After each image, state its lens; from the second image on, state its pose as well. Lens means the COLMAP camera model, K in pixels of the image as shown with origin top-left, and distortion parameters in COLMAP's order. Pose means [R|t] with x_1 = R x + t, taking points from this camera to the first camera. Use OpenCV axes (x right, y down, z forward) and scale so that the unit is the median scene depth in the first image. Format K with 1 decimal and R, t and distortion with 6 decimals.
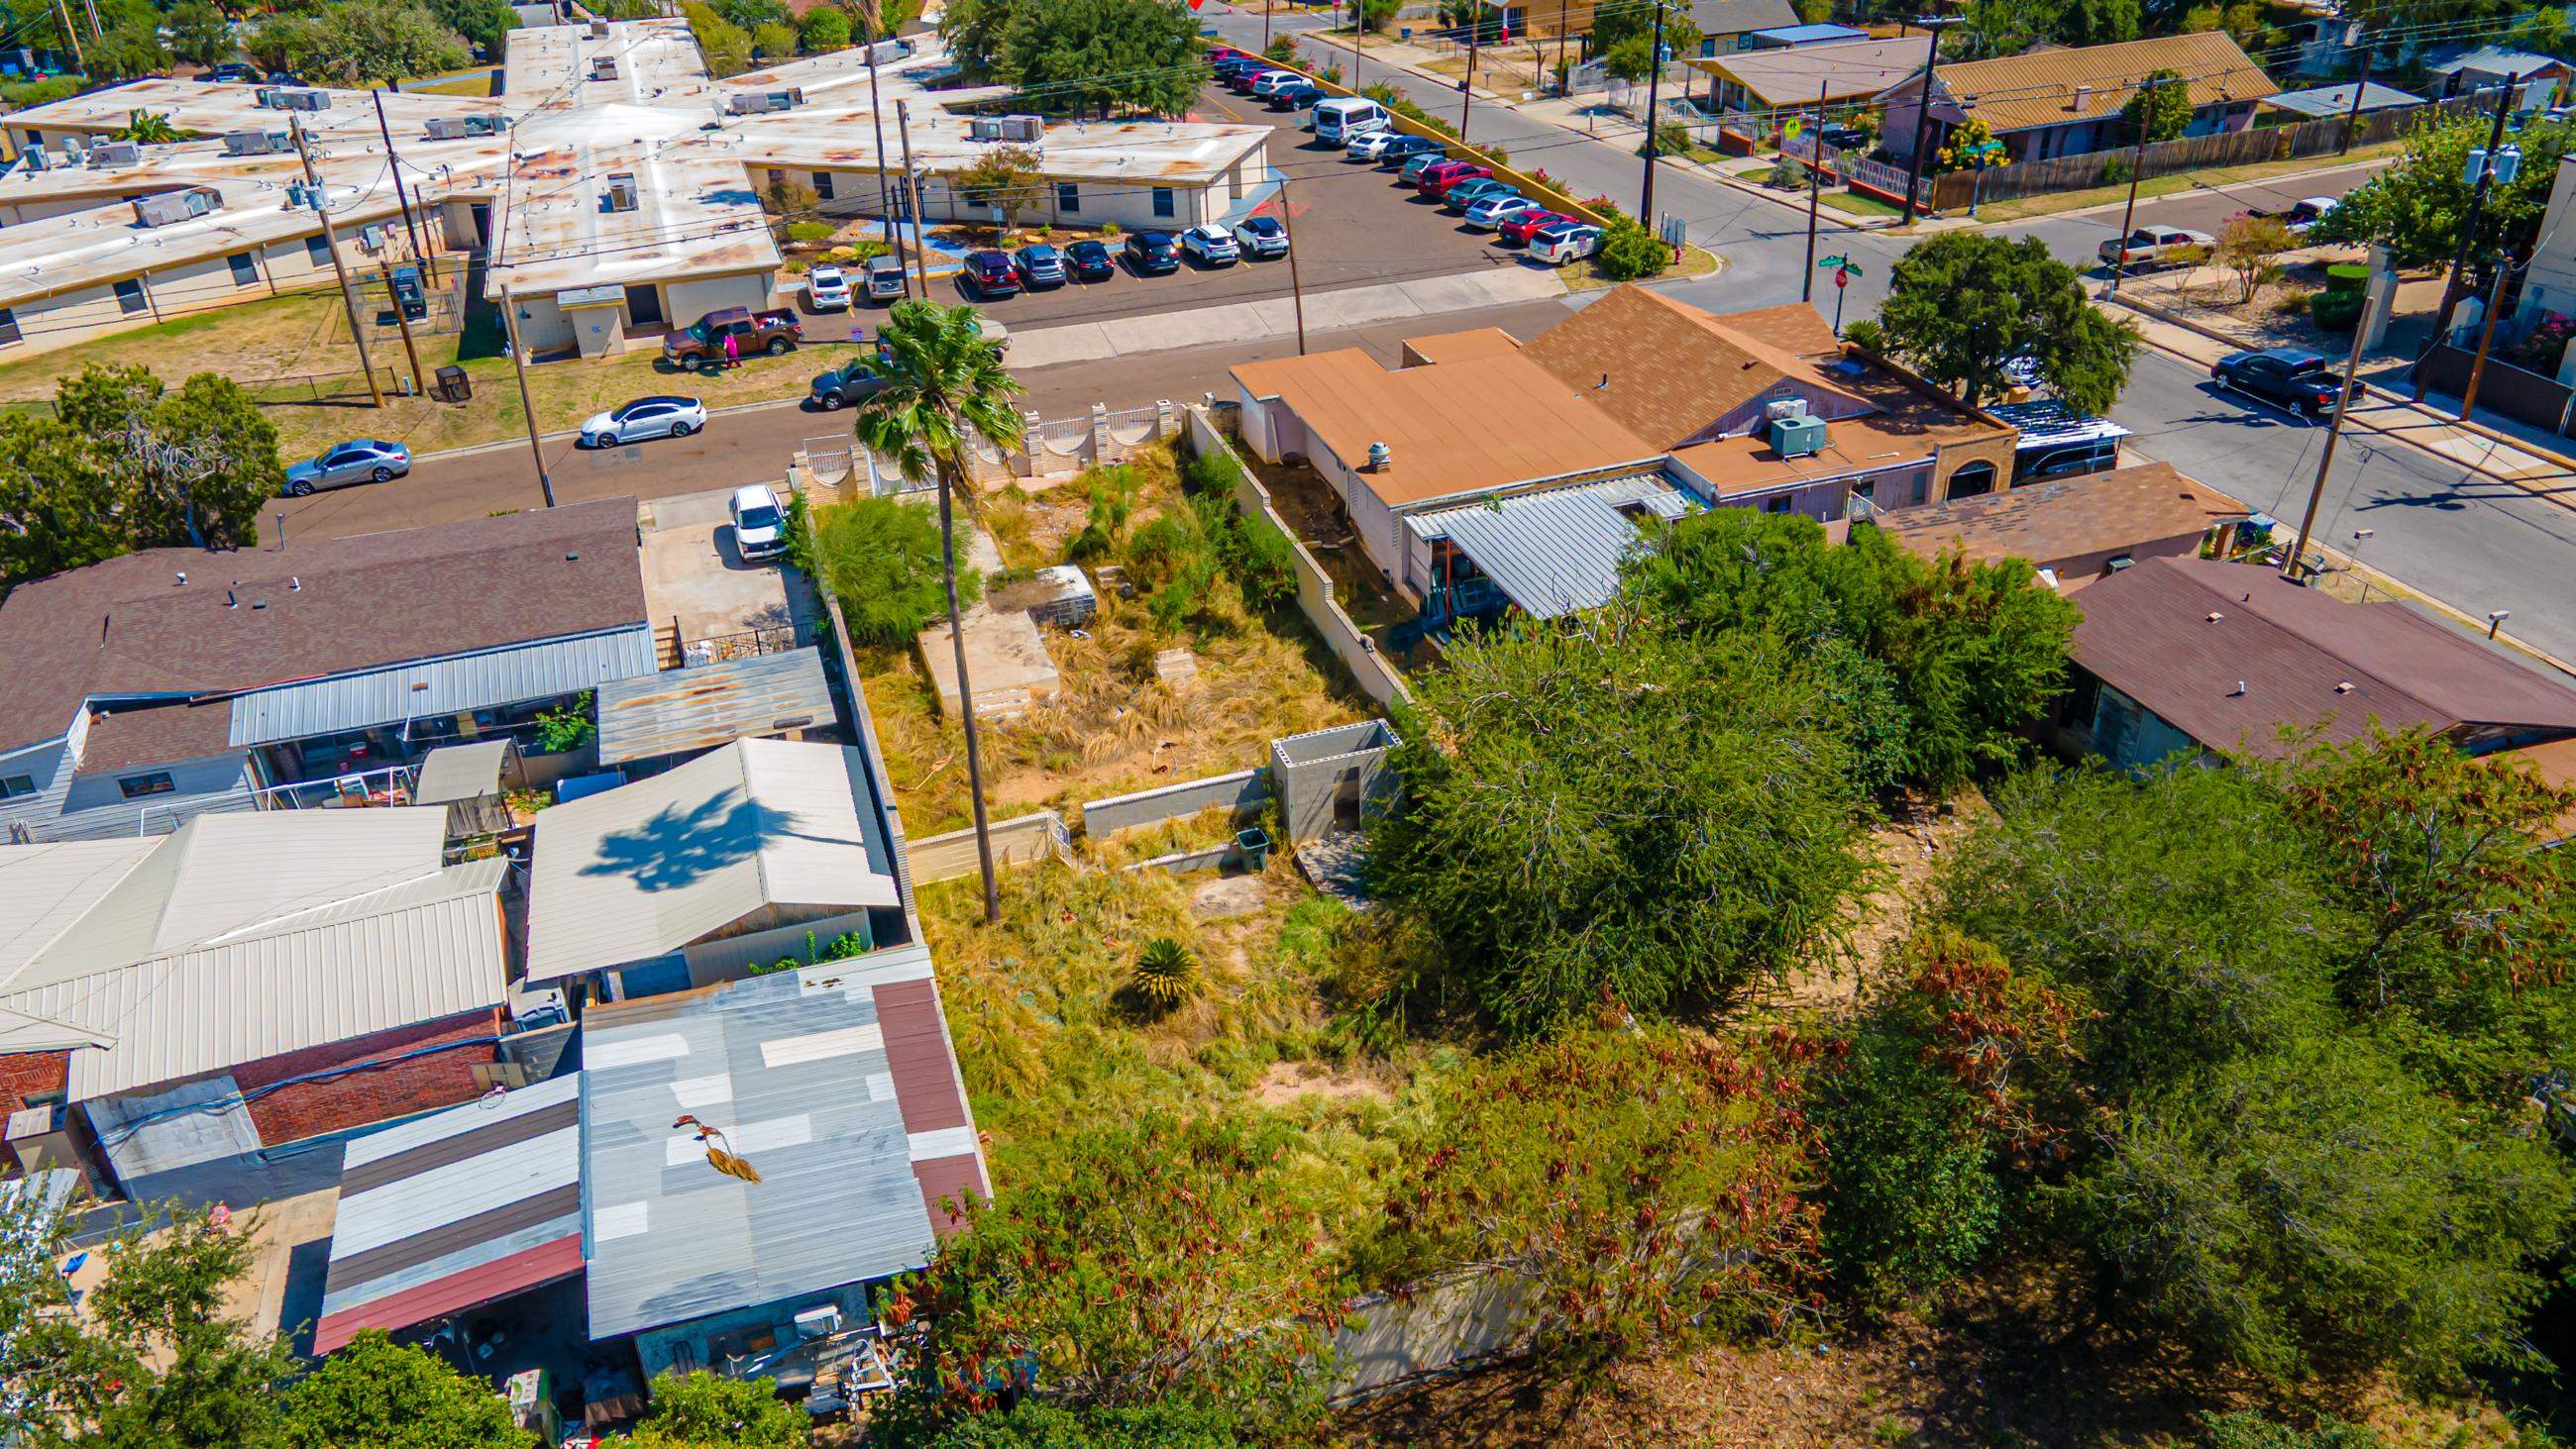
lens RADIAL K [[1877.1, 0, 1286.7], [0, 1877.1, 731.0], [0, 0, 1]] dist [0.034292, 0.021087]
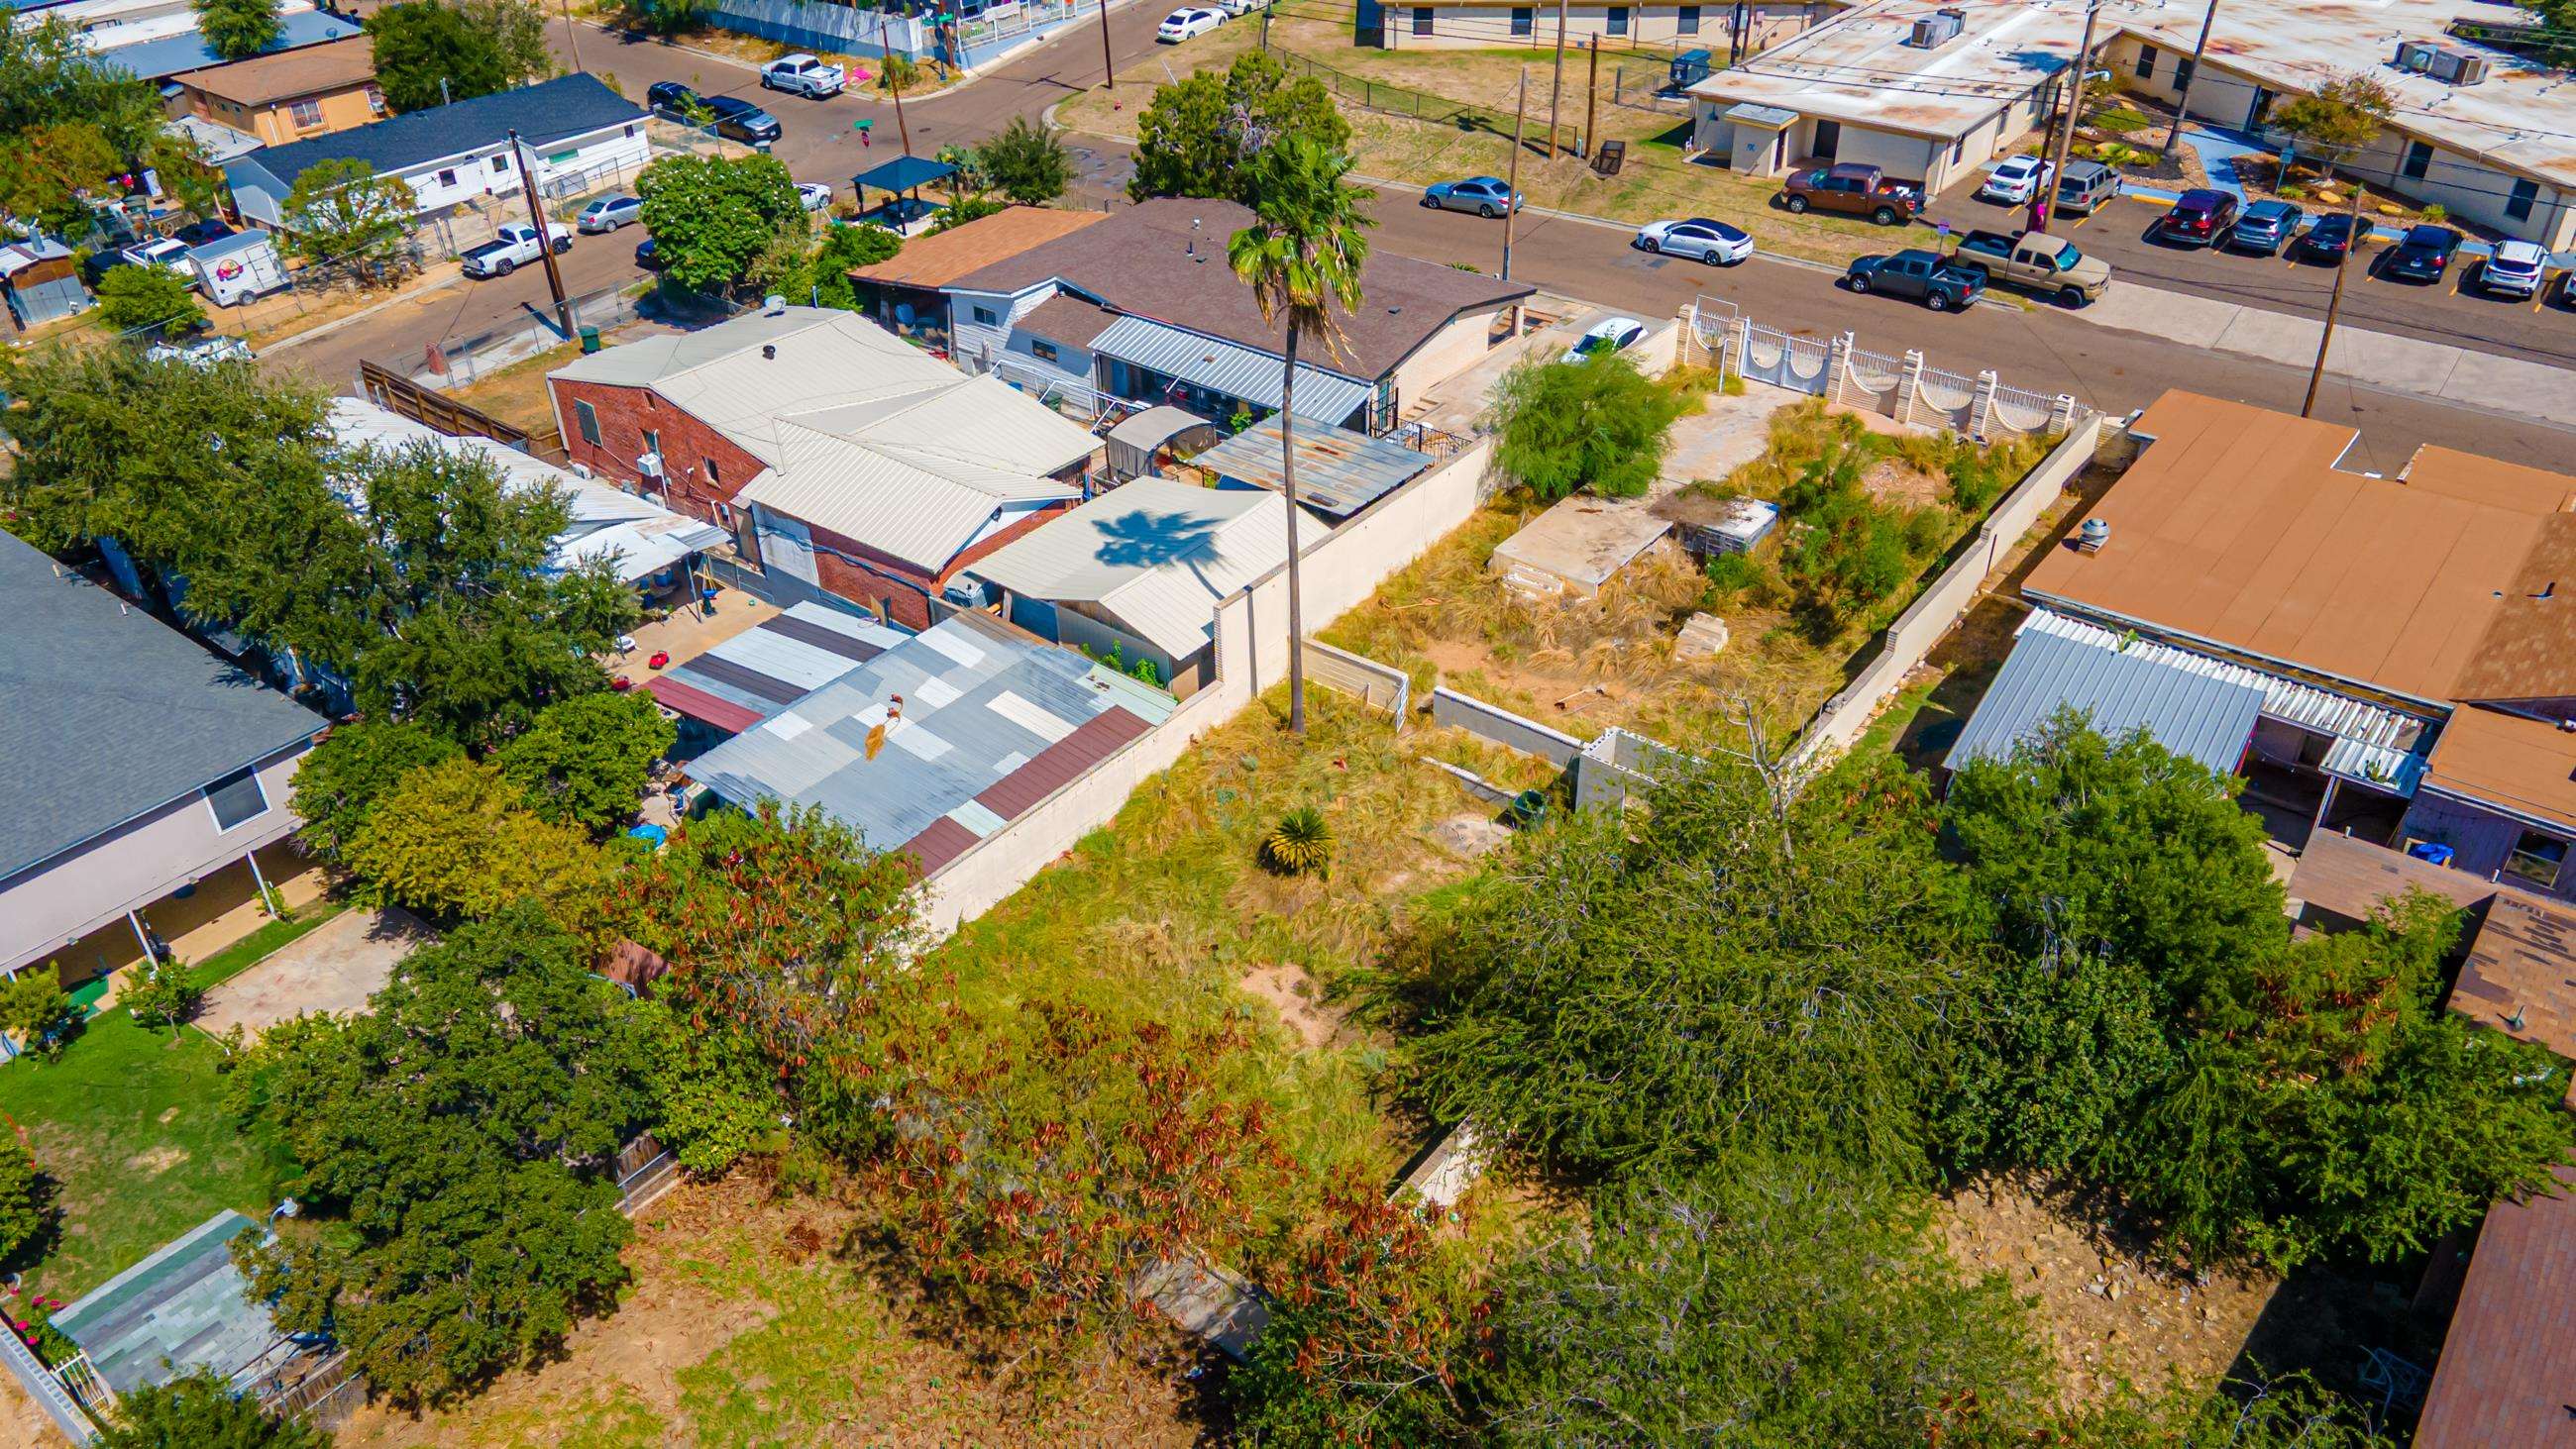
lens RADIAL K [[1877.1, 0, 1286.7], [0, 1877.1, 731.0], [0, 0, 1]] dist [0.034292, 0.021087]
pose [[0.551739, 0.487870, -0.676437, 0.529684], [-0.422189, 0.862843, 0.277952, -0.182035], [0.719264, 0.132227, 0.682038, 0.250944]]
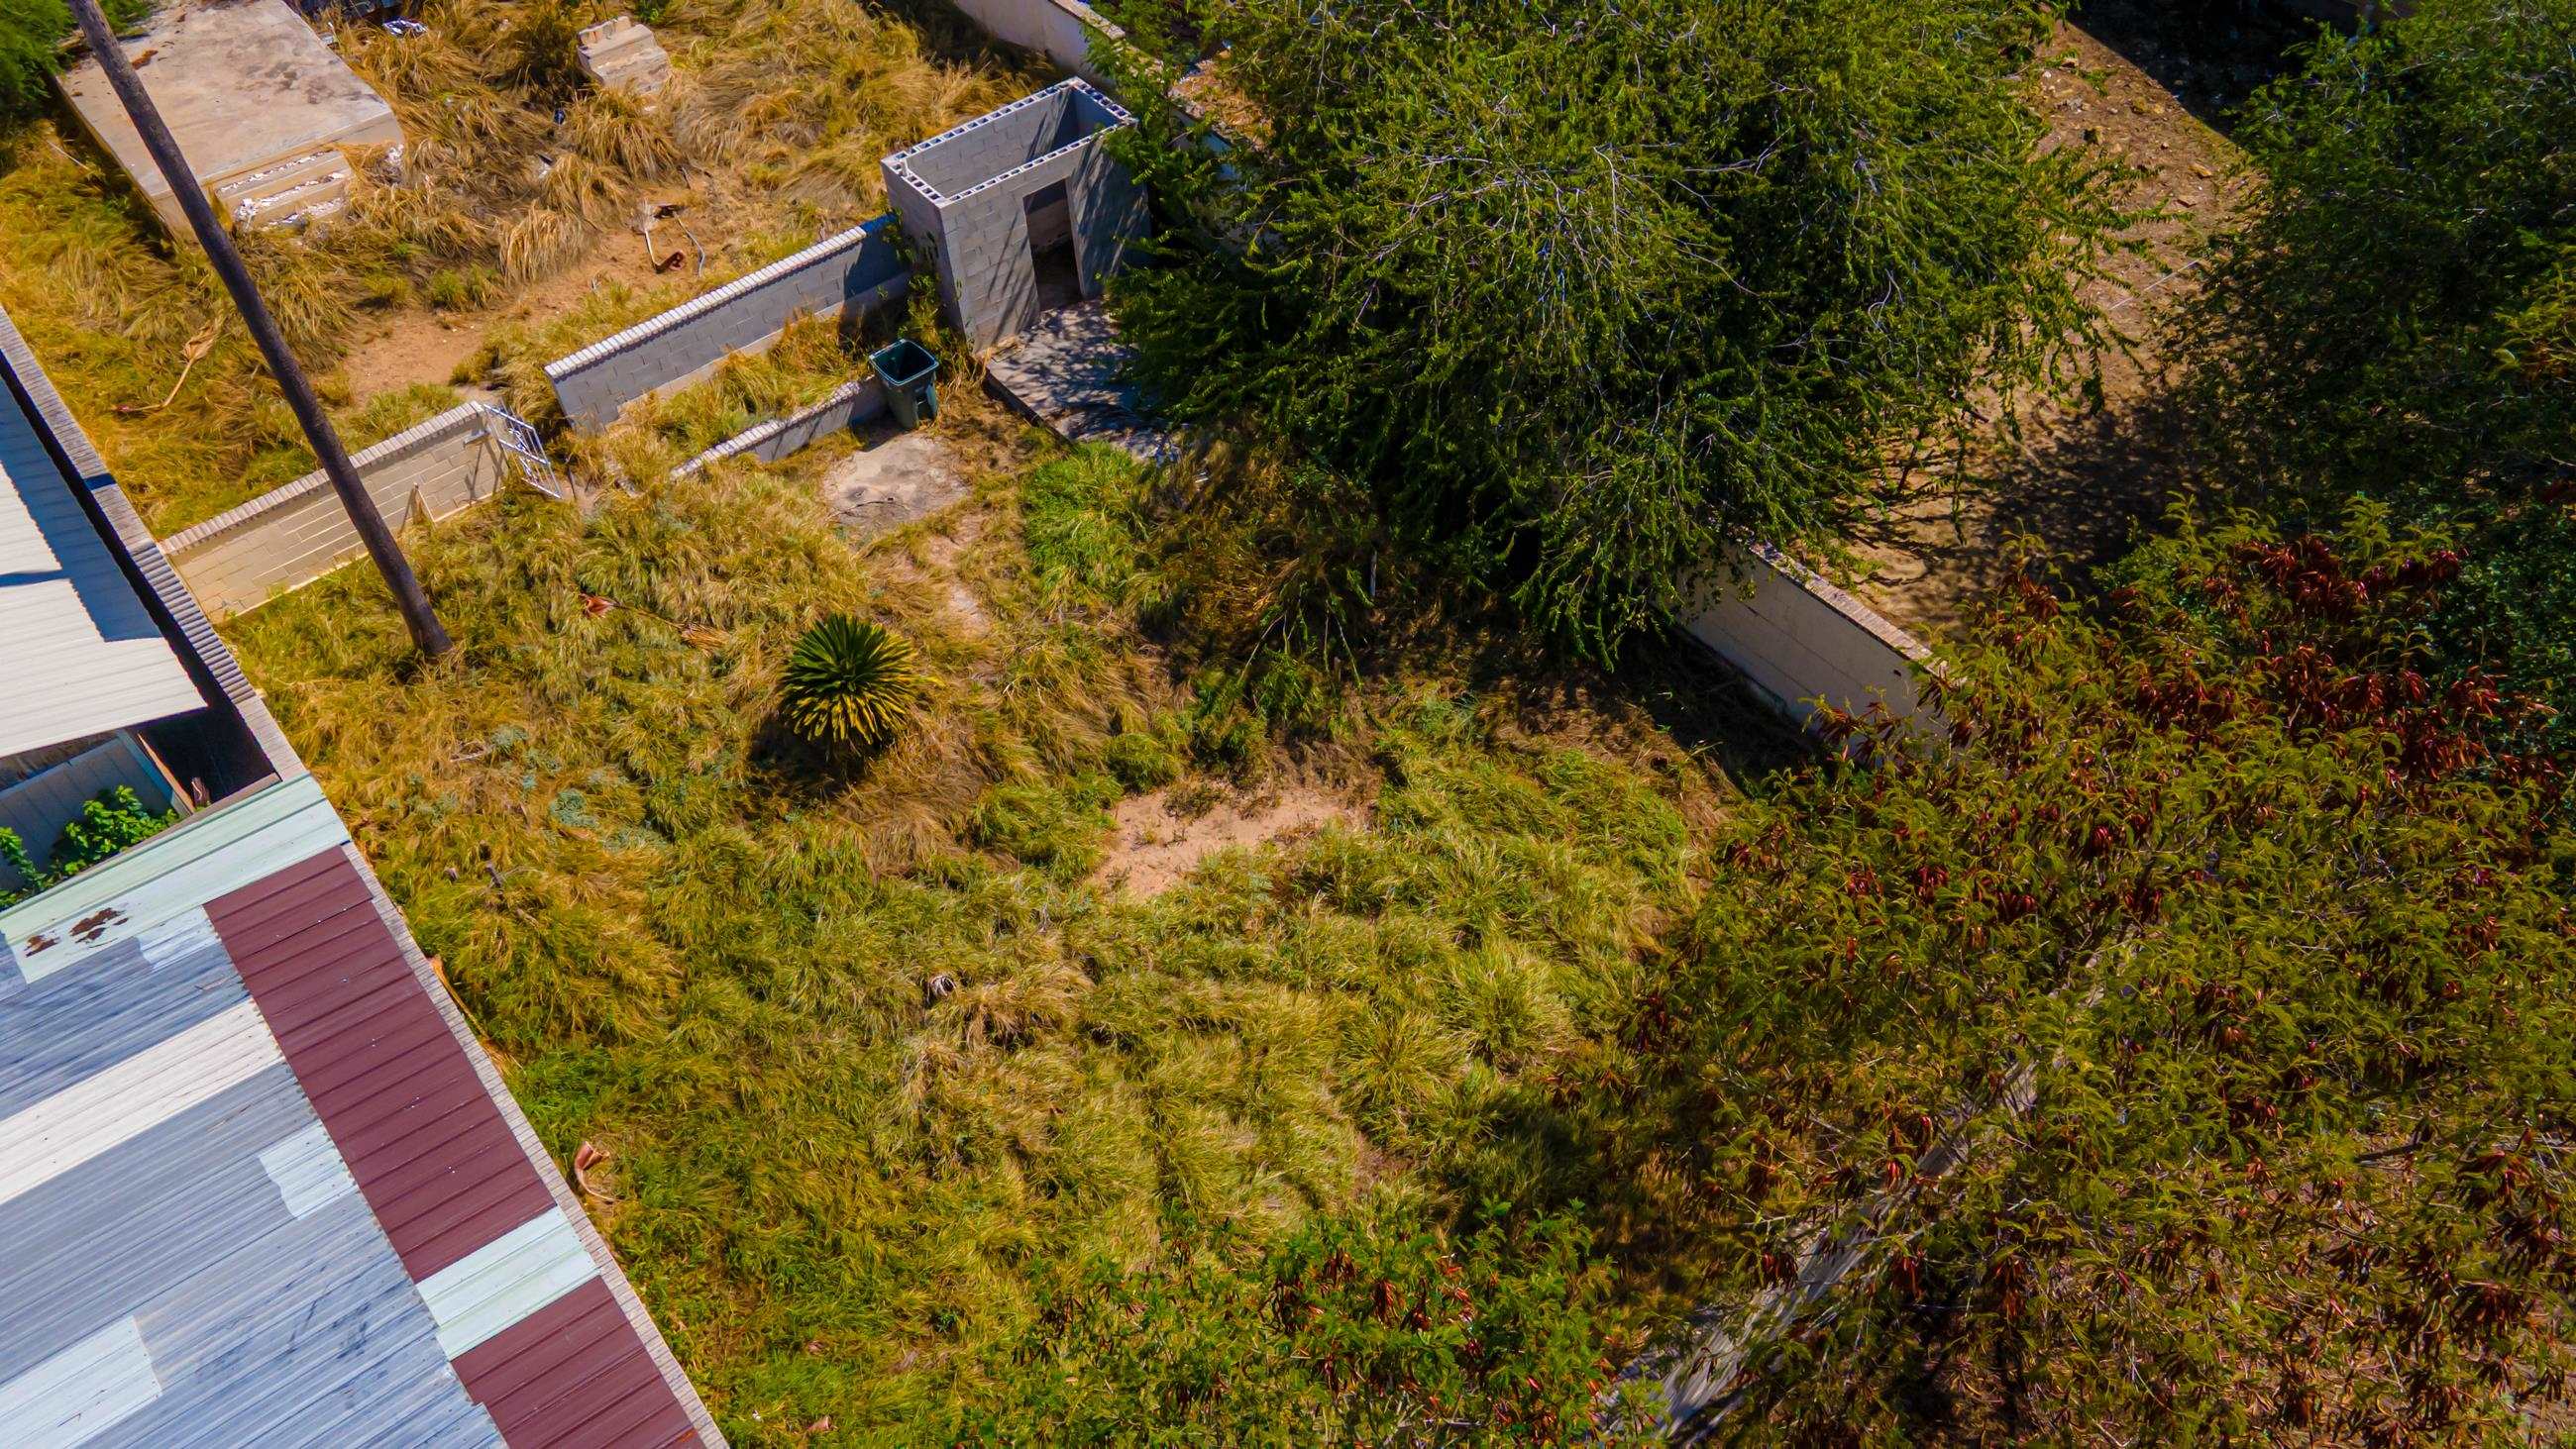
lens RADIAL K [[1877.1, 0, 1286.7], [0, 1877.1, 731.0], [0, 0, 1]] dist [0.034292, 0.021087]
pose [[0.934547, -0.267825, 0.234290, -0.067179], [0.182061, 0.925592, 0.331862, -0.001770], [-0.305738, -0.267486, 0.913770, 0.454496]]
